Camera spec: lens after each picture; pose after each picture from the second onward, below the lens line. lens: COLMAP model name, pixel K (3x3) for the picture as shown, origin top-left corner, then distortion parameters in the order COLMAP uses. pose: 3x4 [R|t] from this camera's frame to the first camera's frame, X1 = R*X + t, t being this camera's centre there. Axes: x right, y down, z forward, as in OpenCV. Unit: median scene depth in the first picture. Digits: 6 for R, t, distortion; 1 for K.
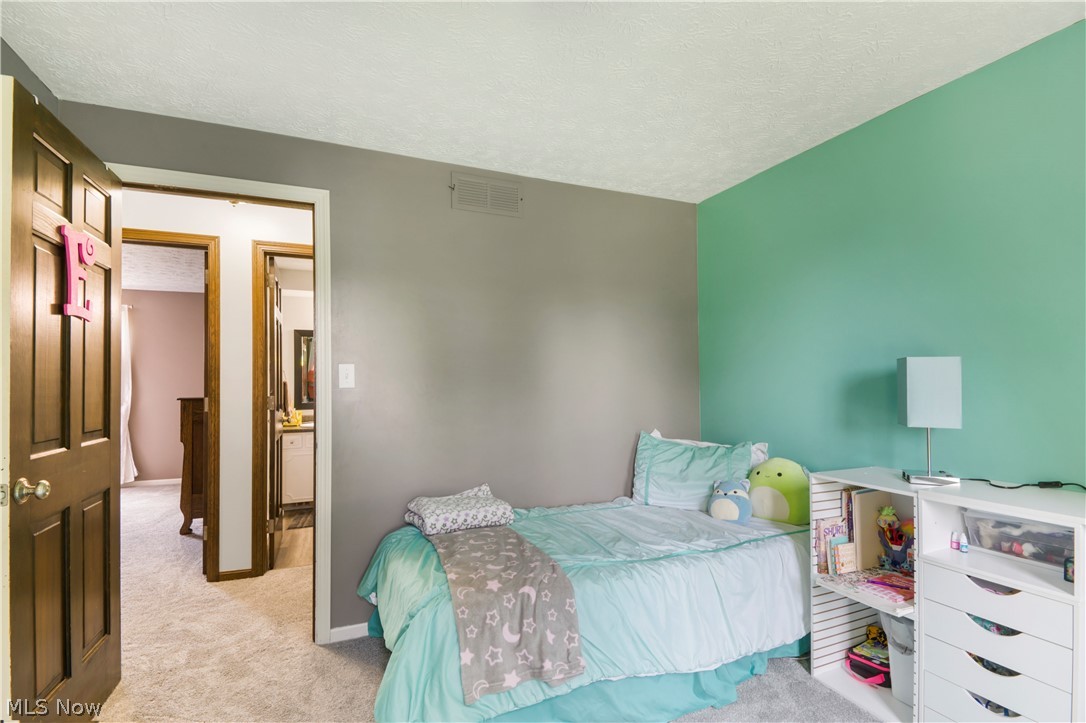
lens RADIAL K [[490.4, 0, 539.7], [0, 490.4, 374.5], [0, 0, 1]] dist [0.001800, -0.000377]
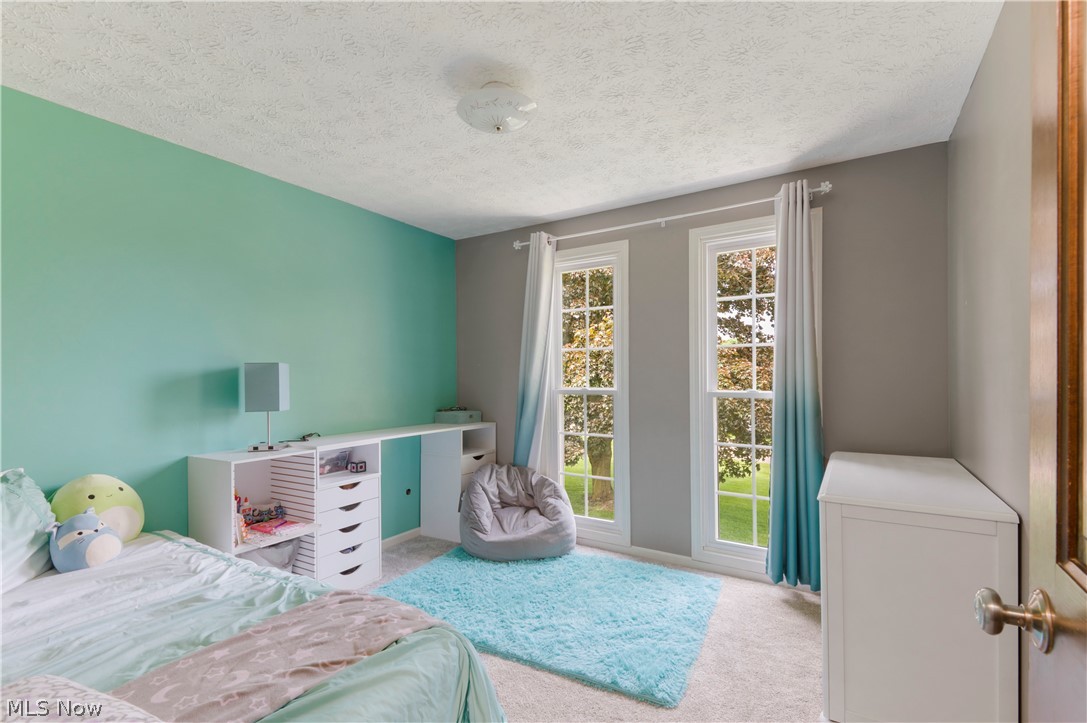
lens RADIAL K [[490.9, 0, 540.2], [0, 490.9, 374.5], [0, 0, 1]] dist [0.001800, -0.000377]
pose [[-0.563462, 0.010466, 0.826075, -0.792553], [-0.004198, 0.999871, -0.015531, 0.013755], [-0.826131, -0.012219, -0.563345, 1.064313]]
